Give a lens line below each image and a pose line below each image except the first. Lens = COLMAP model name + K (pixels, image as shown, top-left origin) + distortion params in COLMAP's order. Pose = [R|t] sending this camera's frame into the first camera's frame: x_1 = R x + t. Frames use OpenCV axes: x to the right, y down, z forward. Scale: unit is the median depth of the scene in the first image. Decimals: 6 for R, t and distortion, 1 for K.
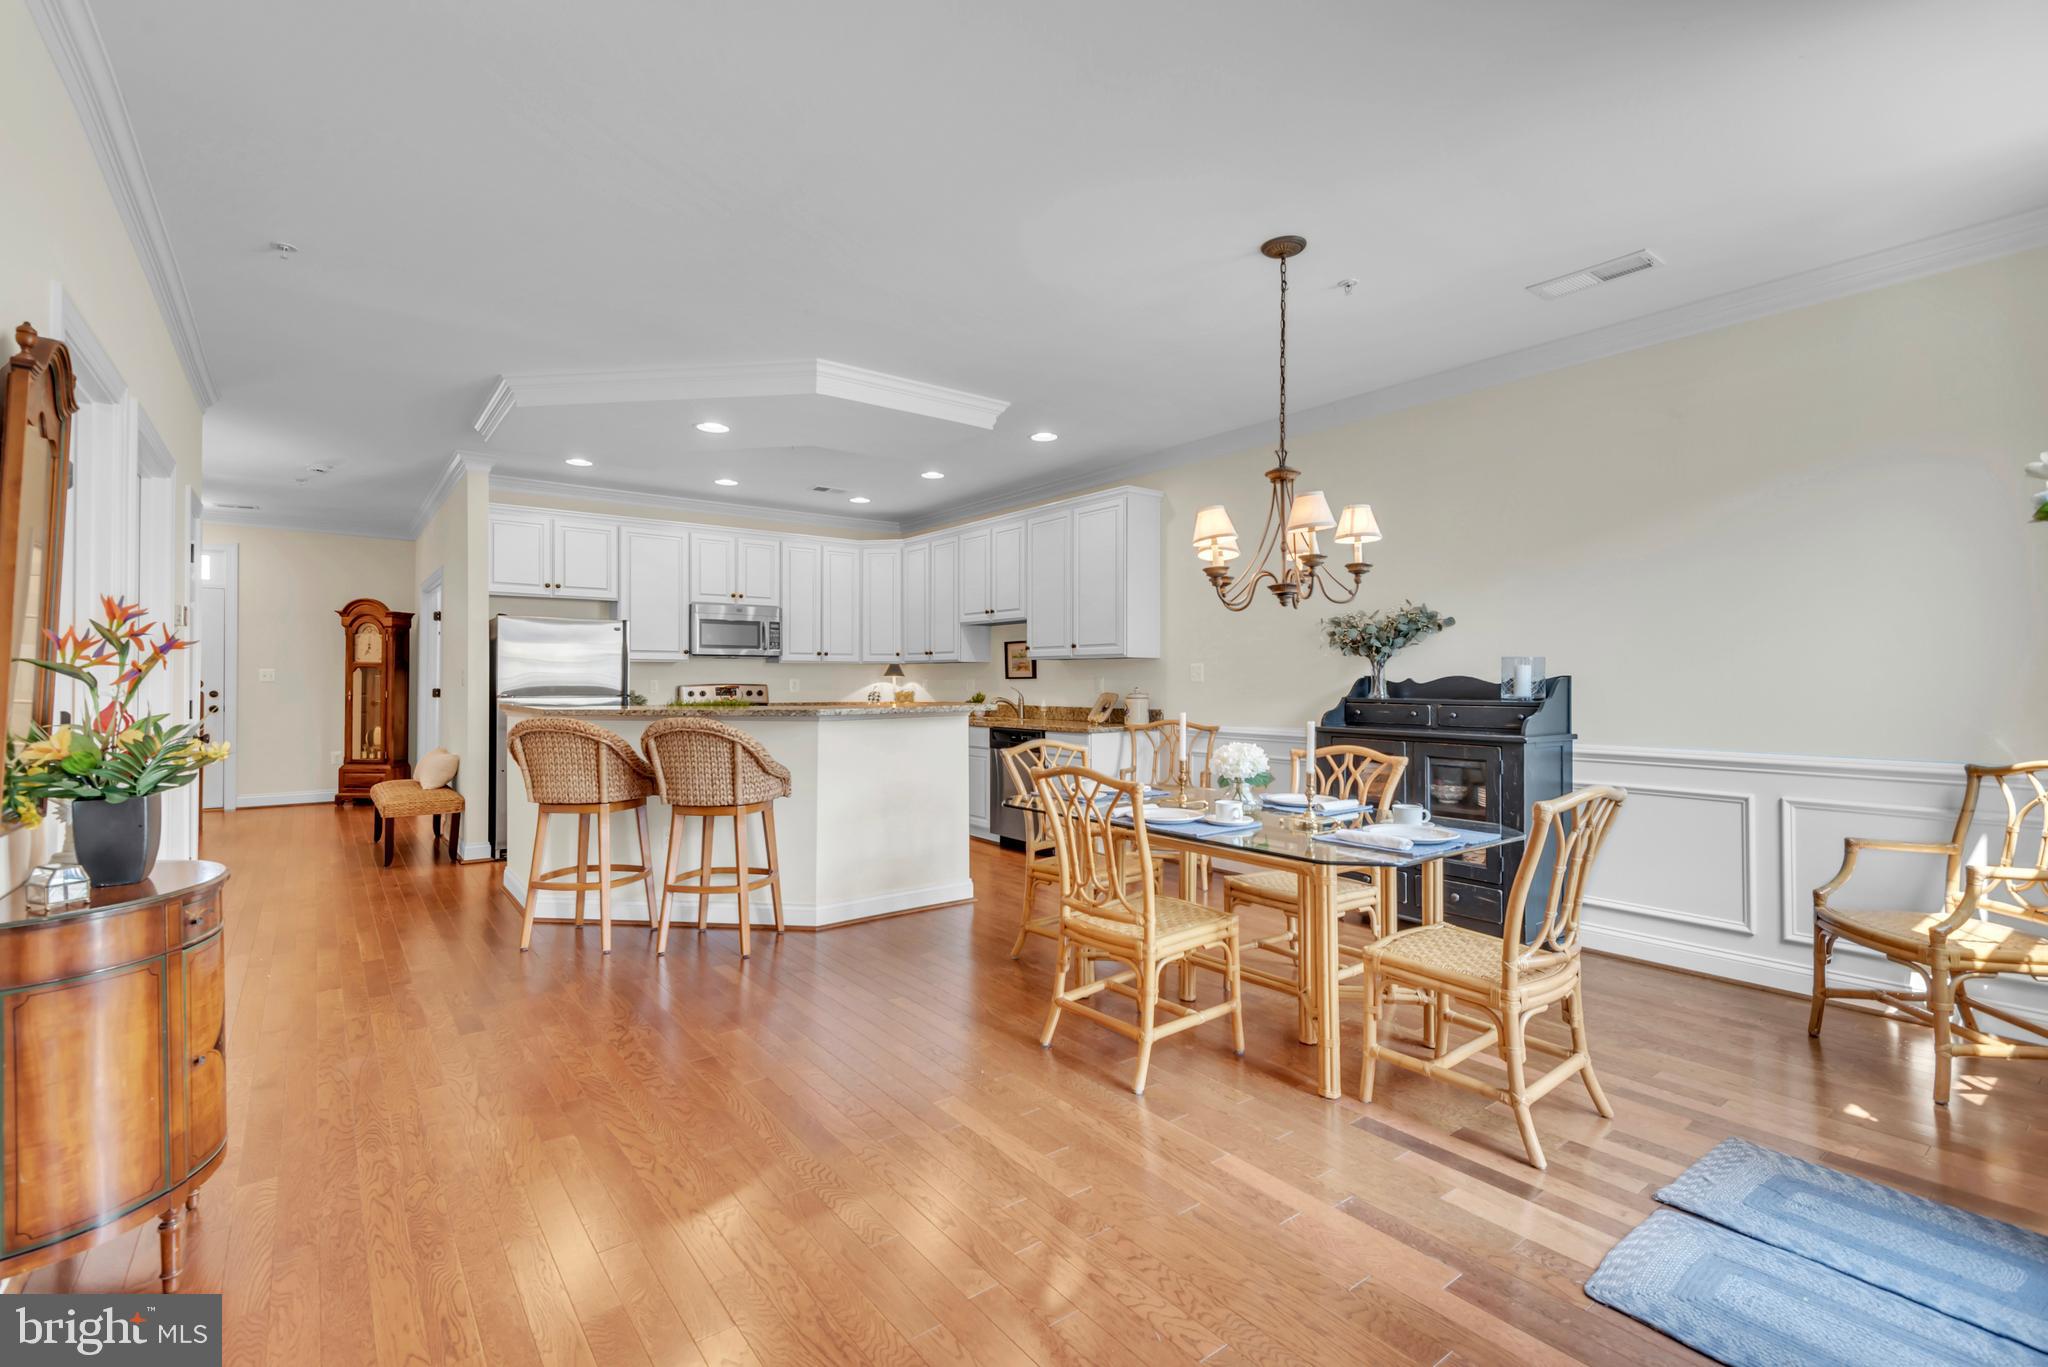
lens RADIAL K [[905.1, 0, 1028.4], [0, 905.1, 674.6], [0, 0, 1]] dist [0.029581, -0.015851]
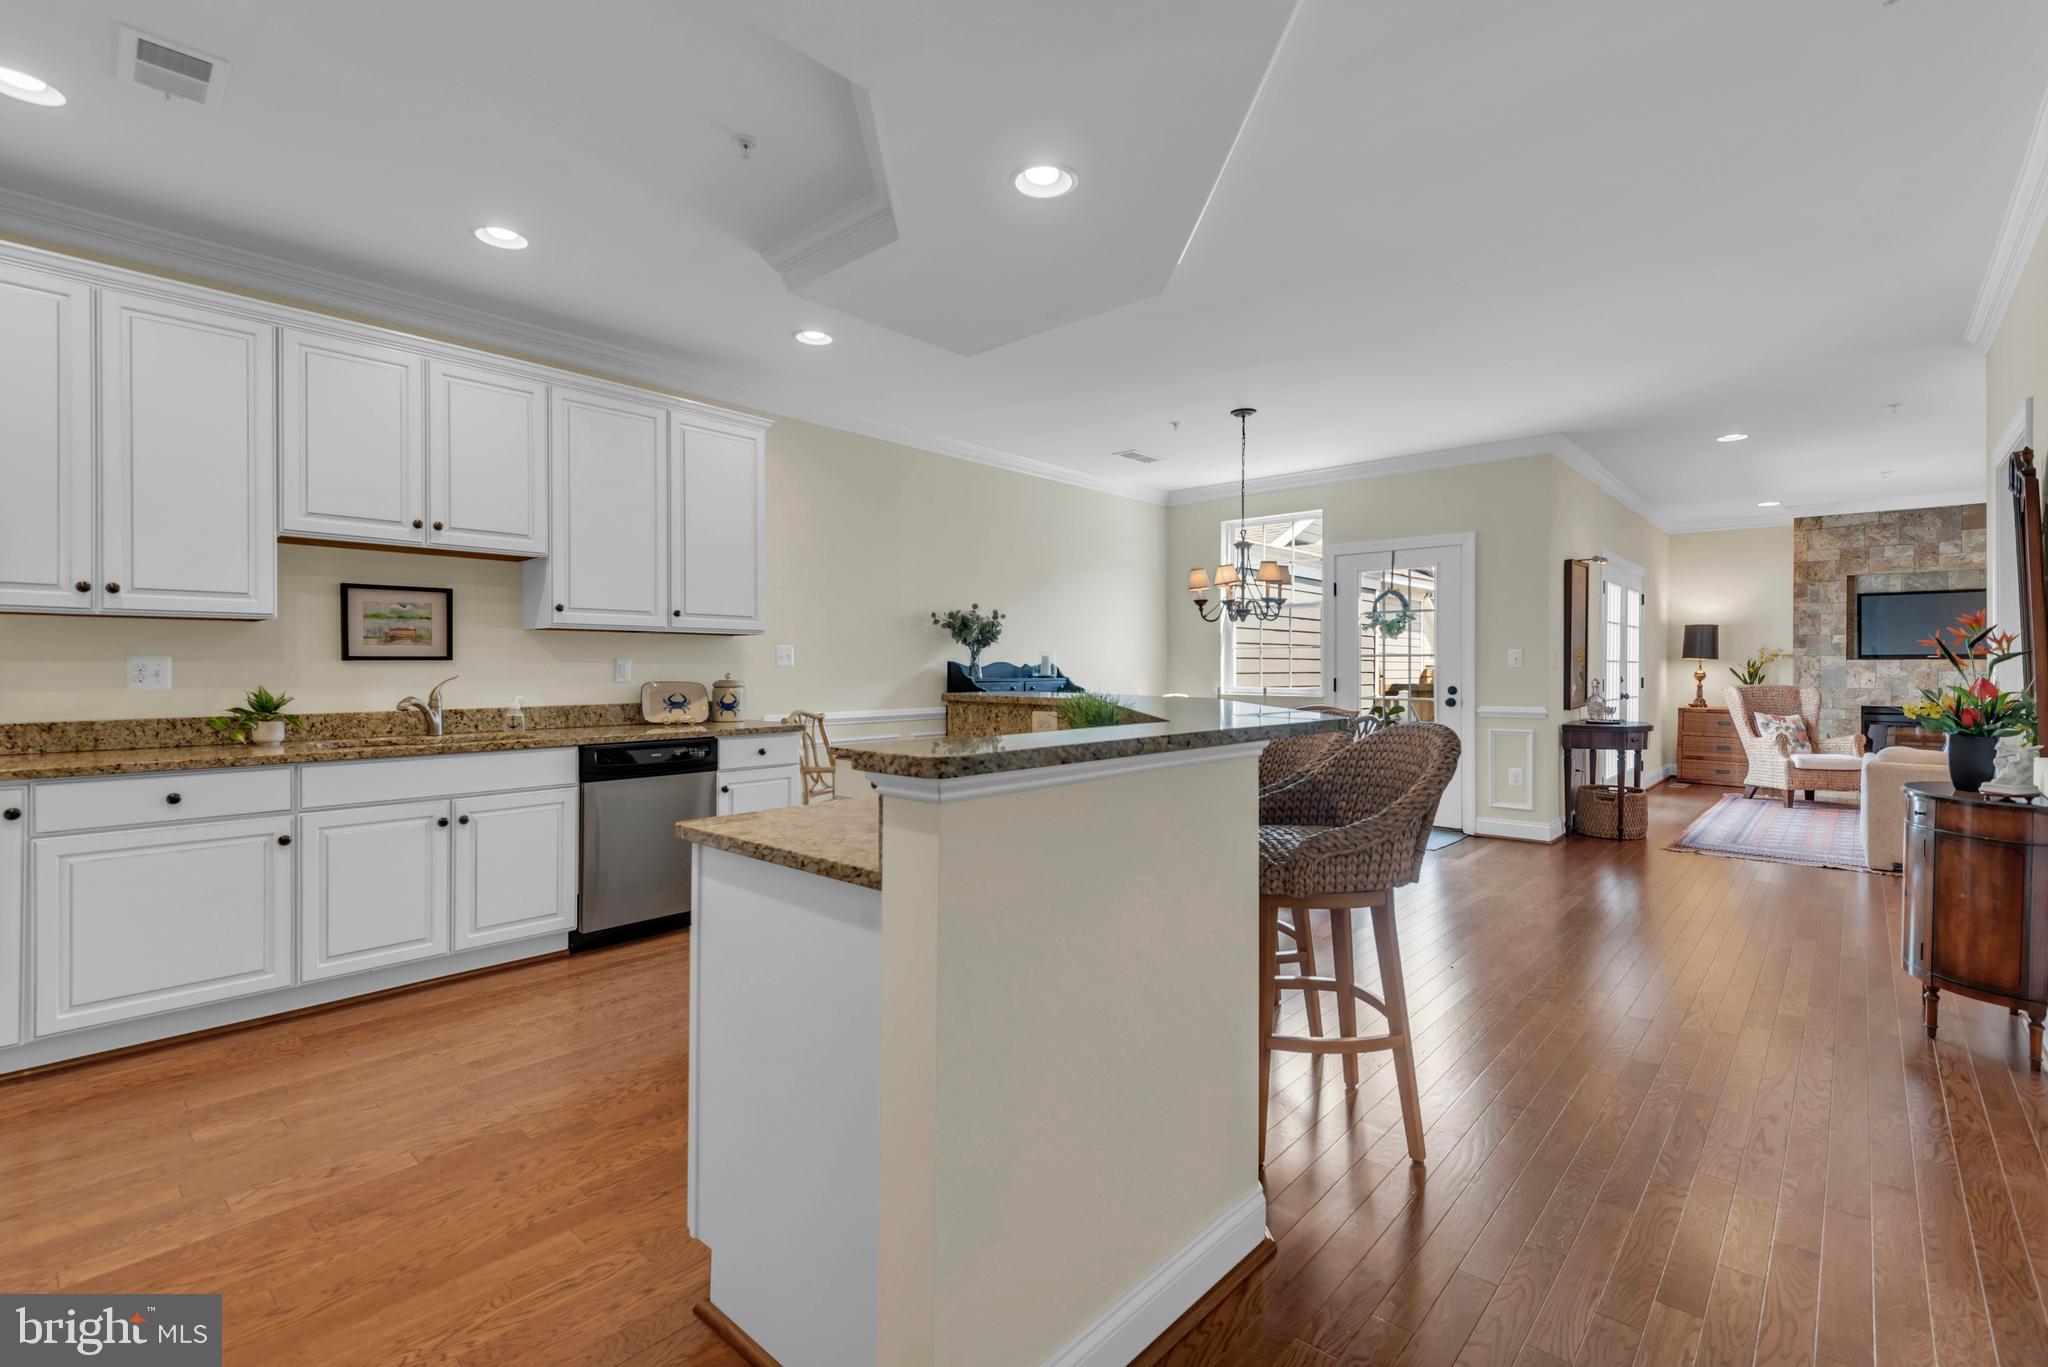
lens RADIAL K [[916.8, 0, 1024.1], [0, 916.8, 668.3], [0, 0, 1]] dist [0.028342, -0.015793]
pose [[-0.173304, -0.001238, 0.984868, -0.587369], [-0.007265, 0.999974, -0.000022, 0.006779], [-0.984842, -0.007159, -0.173309, 0.740797]]
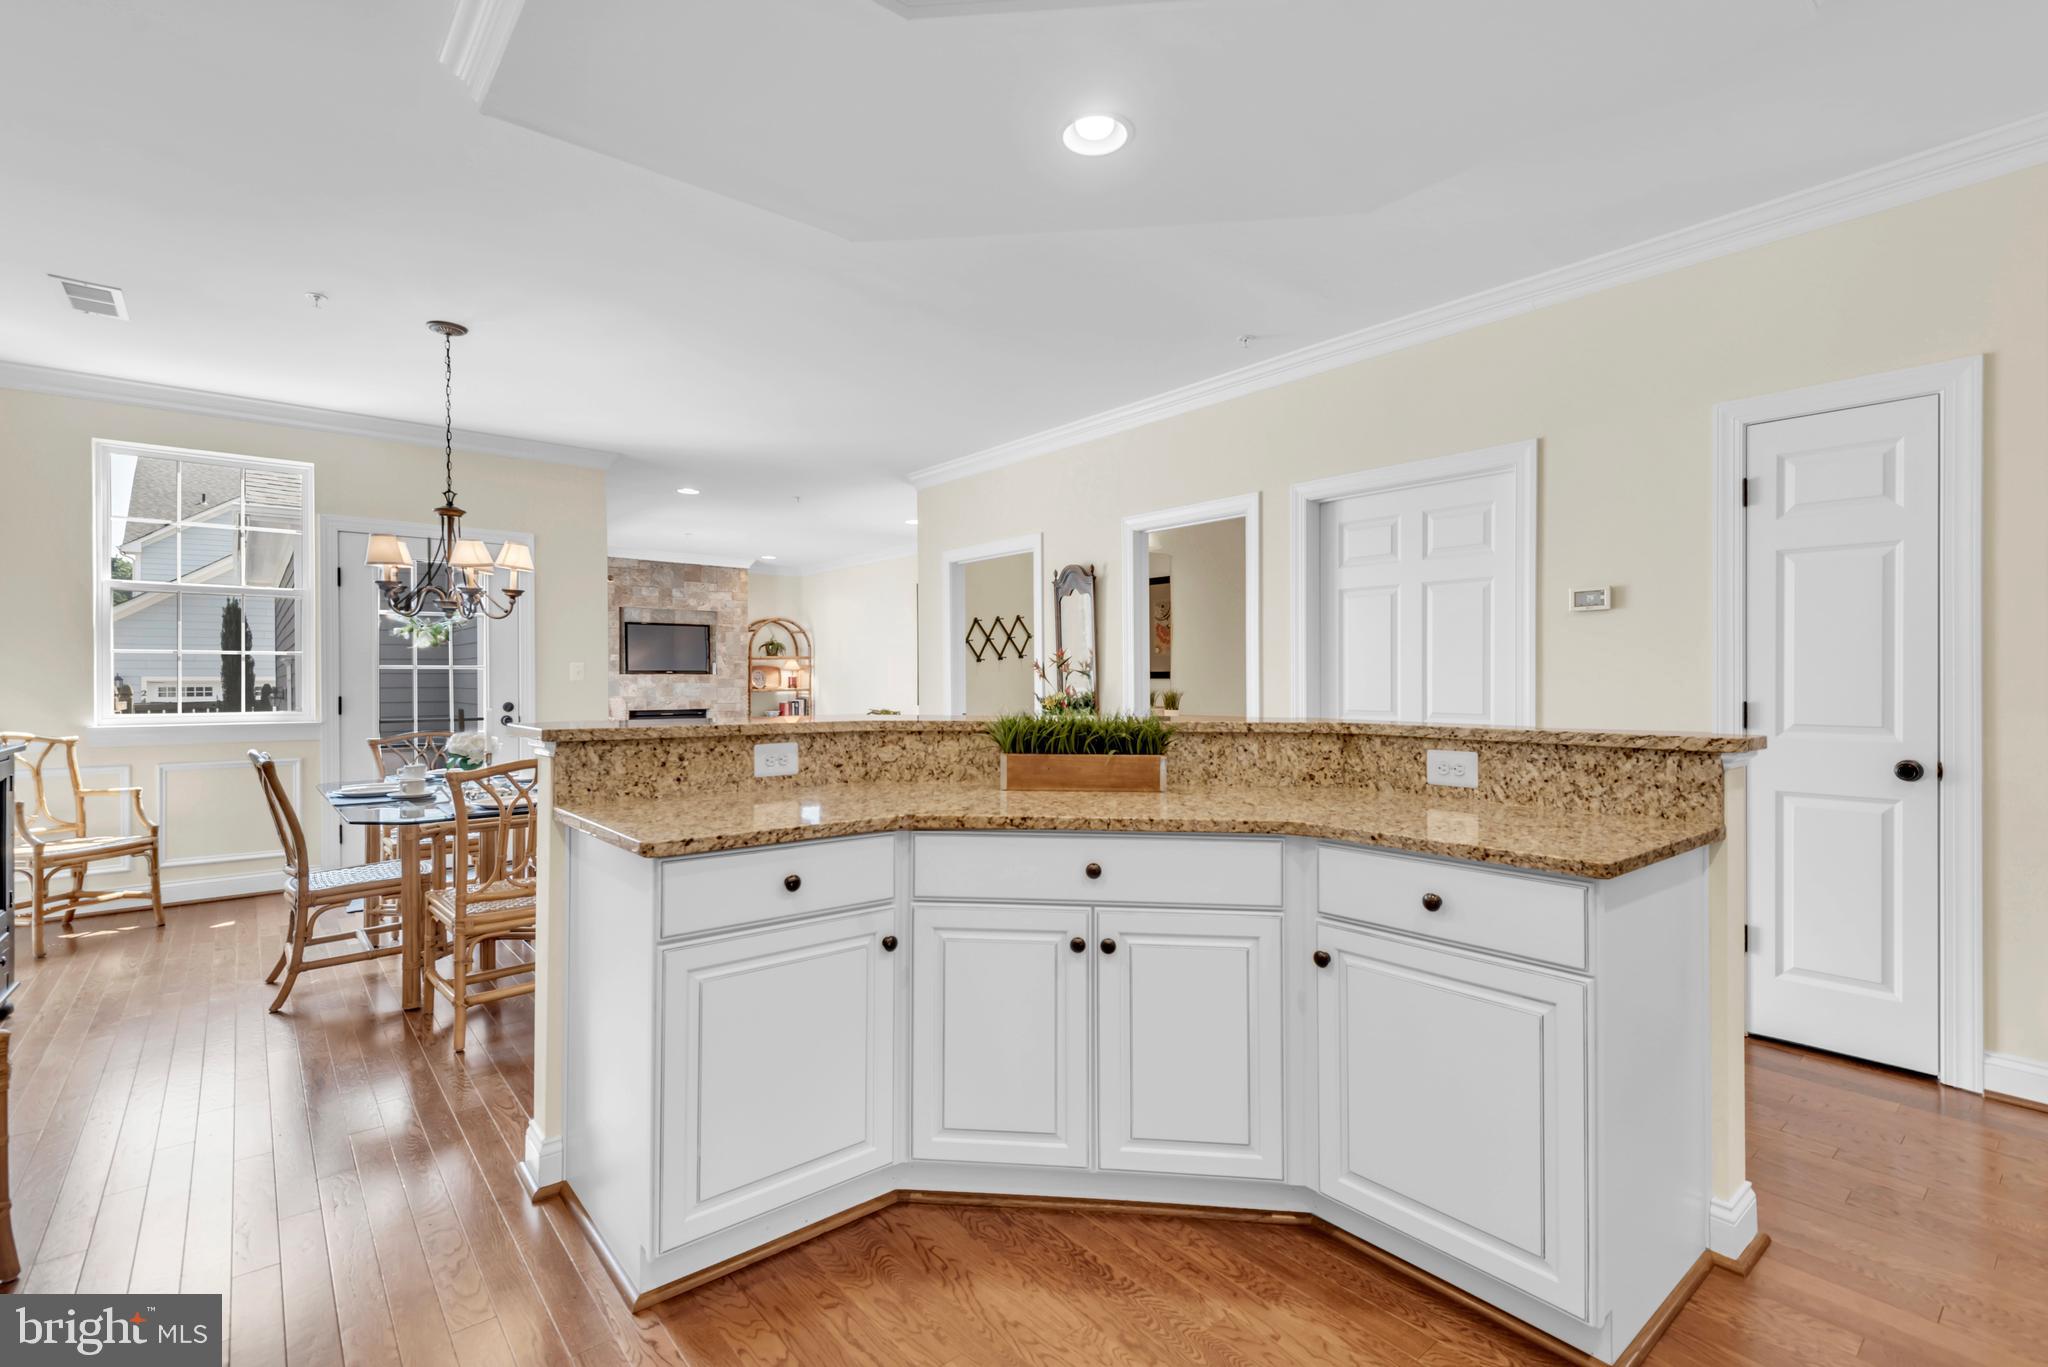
lens RADIAL K [[919.6, 0, 1029.5], [0, 919.6, 679.8], [0, 0, 1]] dist [0.036203, -0.015014]
pose [[-0.999162, 0.001953, -0.040892, -0.198123], [0.002200, 0.999980, -0.005995, 0.007408], [0.040880, -0.006080, -0.999146, 0.999727]]
